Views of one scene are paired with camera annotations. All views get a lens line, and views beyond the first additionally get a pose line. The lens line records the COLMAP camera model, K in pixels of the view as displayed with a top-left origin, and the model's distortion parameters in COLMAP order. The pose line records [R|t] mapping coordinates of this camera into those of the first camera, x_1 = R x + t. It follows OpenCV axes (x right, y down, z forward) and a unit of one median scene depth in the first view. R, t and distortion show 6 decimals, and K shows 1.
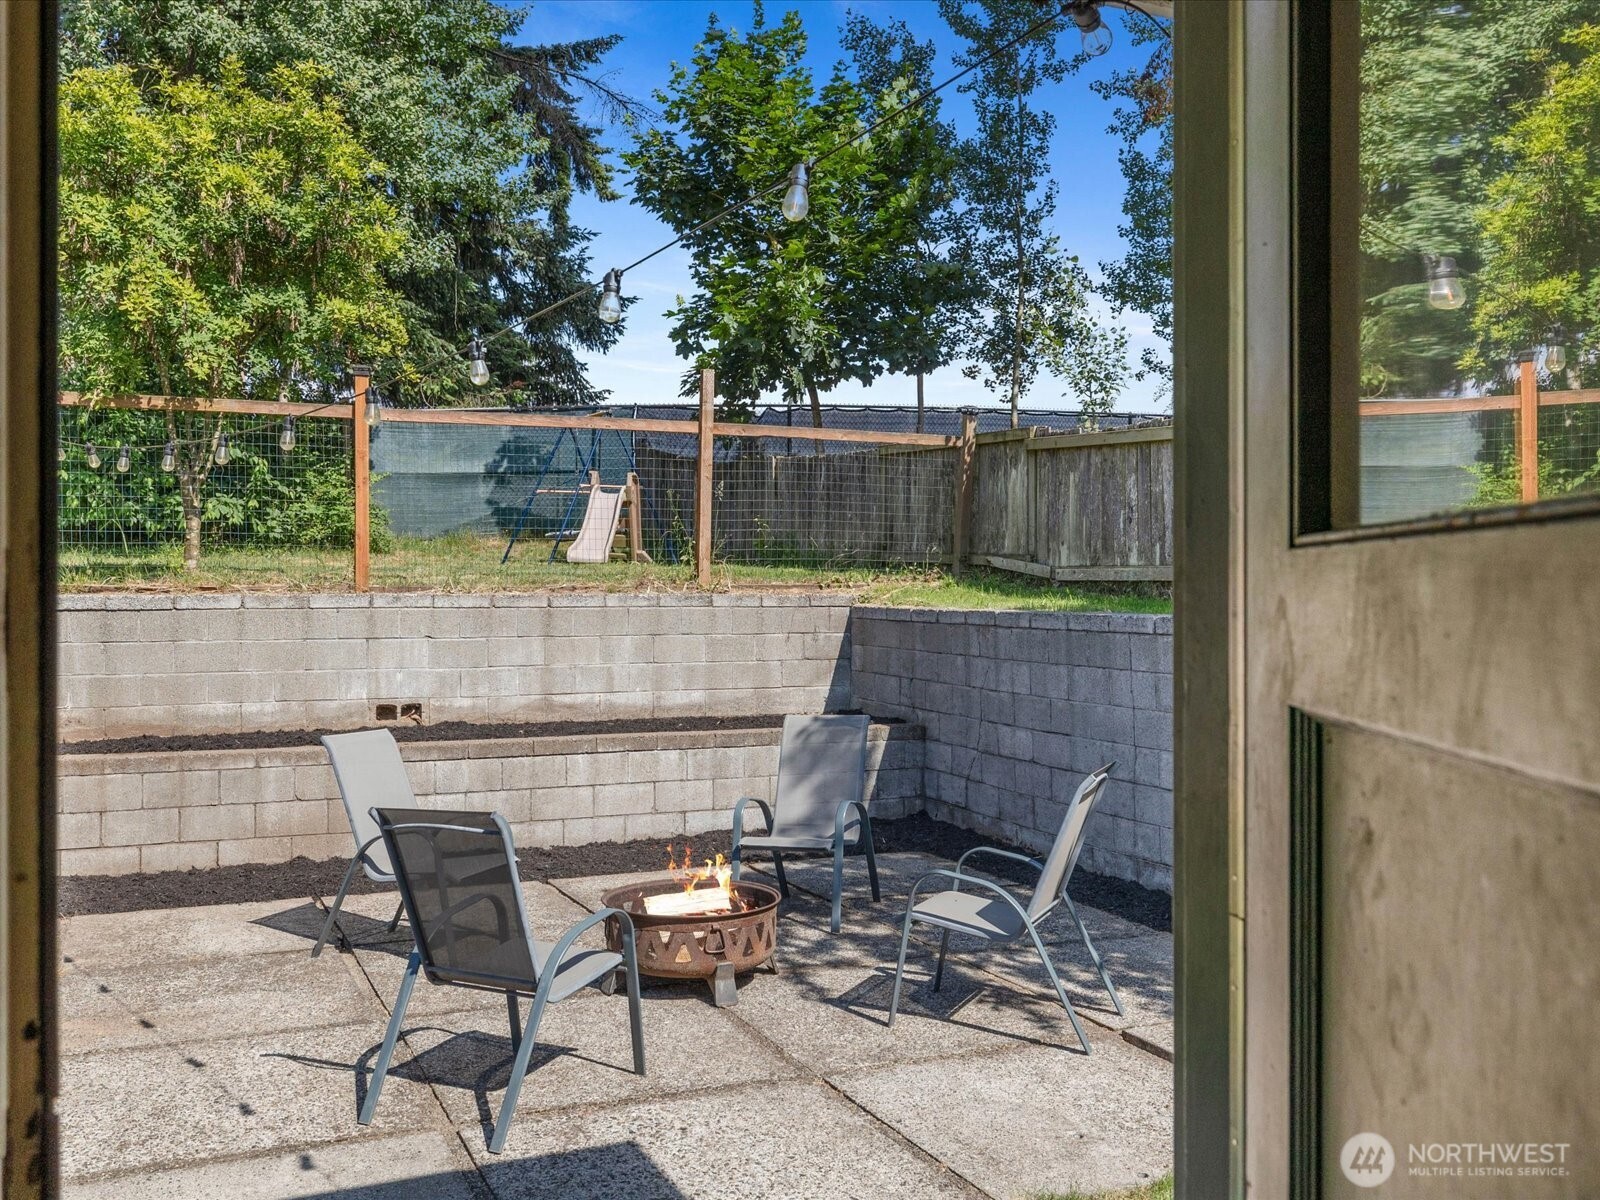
lens RADIAL K [[1413.8, 0, 775.8], [0, 1413.8, 618.7], [0, 0, 1]] dist [0.000194, -0.006498]
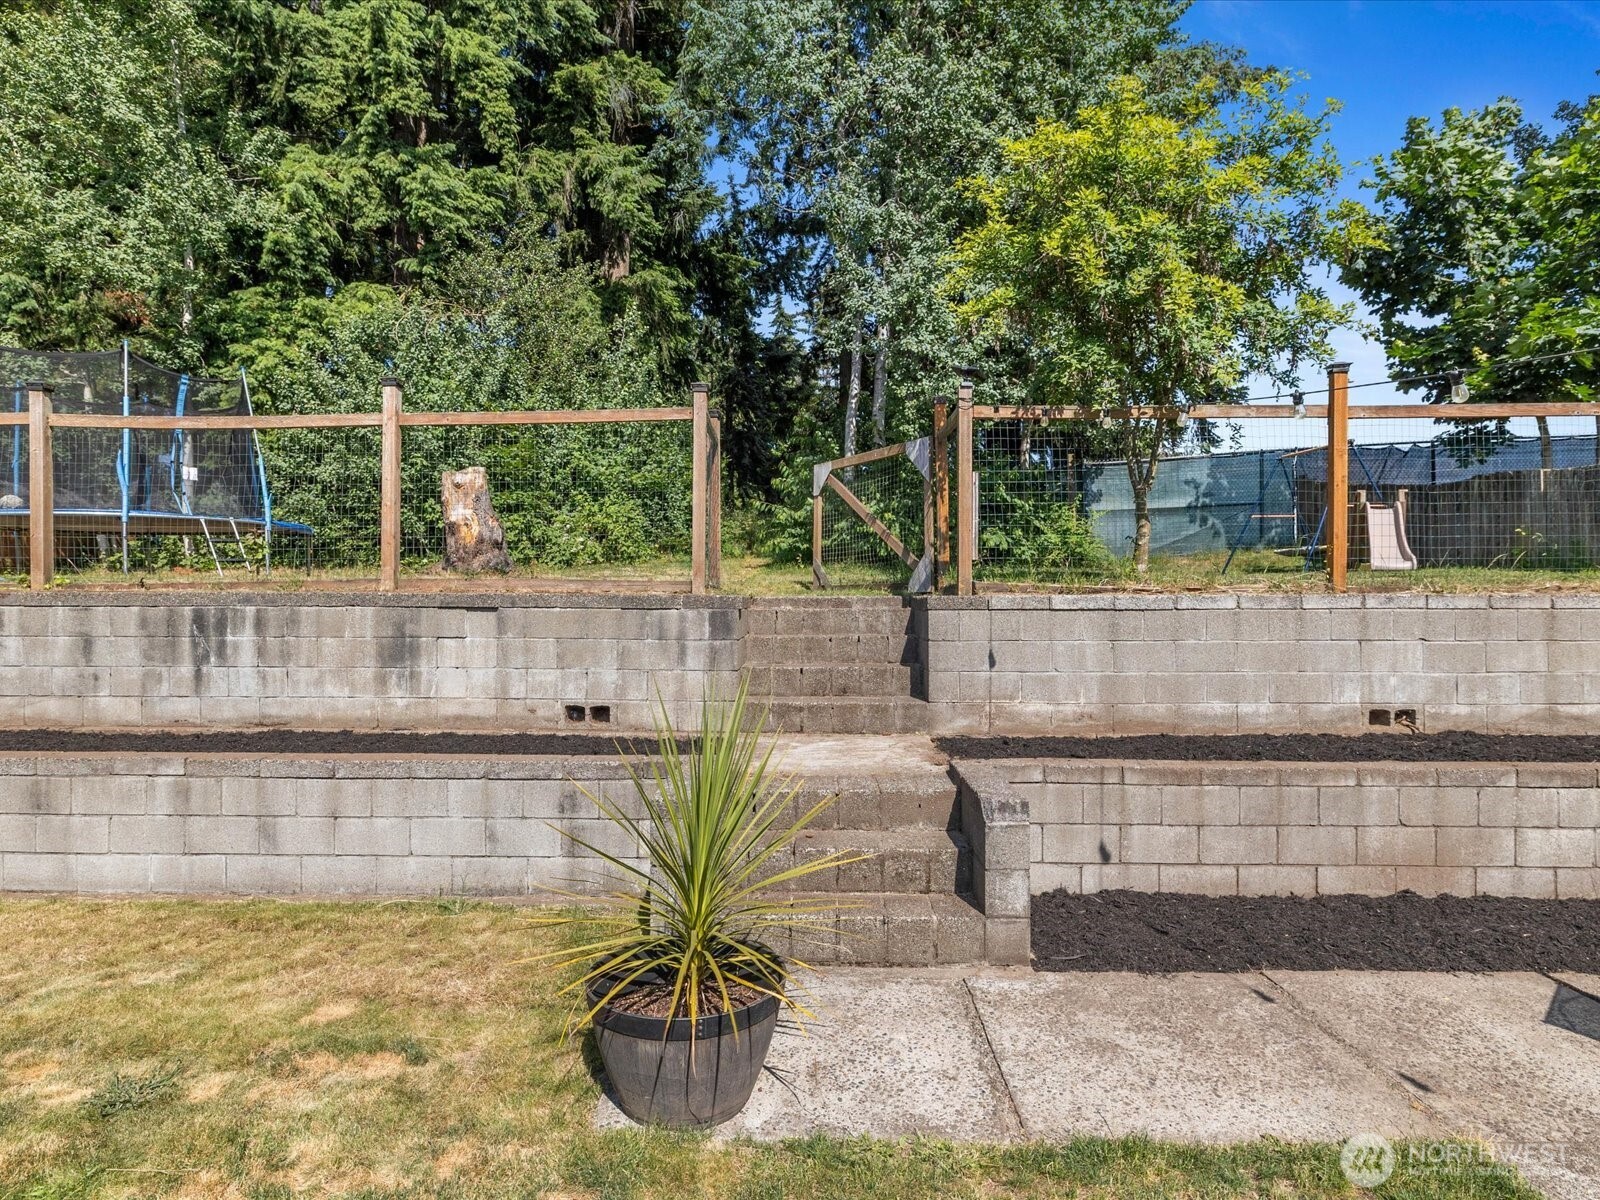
lens RADIAL K [[856.8, 0, 803.0], [0, 856.8, 555.5], [0, 0, 1]] dist [-0.000206, 0.000909]
pose [[0.919651, -0.022533, -0.392091, -0.394182], [-0.007934, 0.997083, -0.075911, 0.003457], [0.392657, 0.072923, 0.916789, 0.294357]]
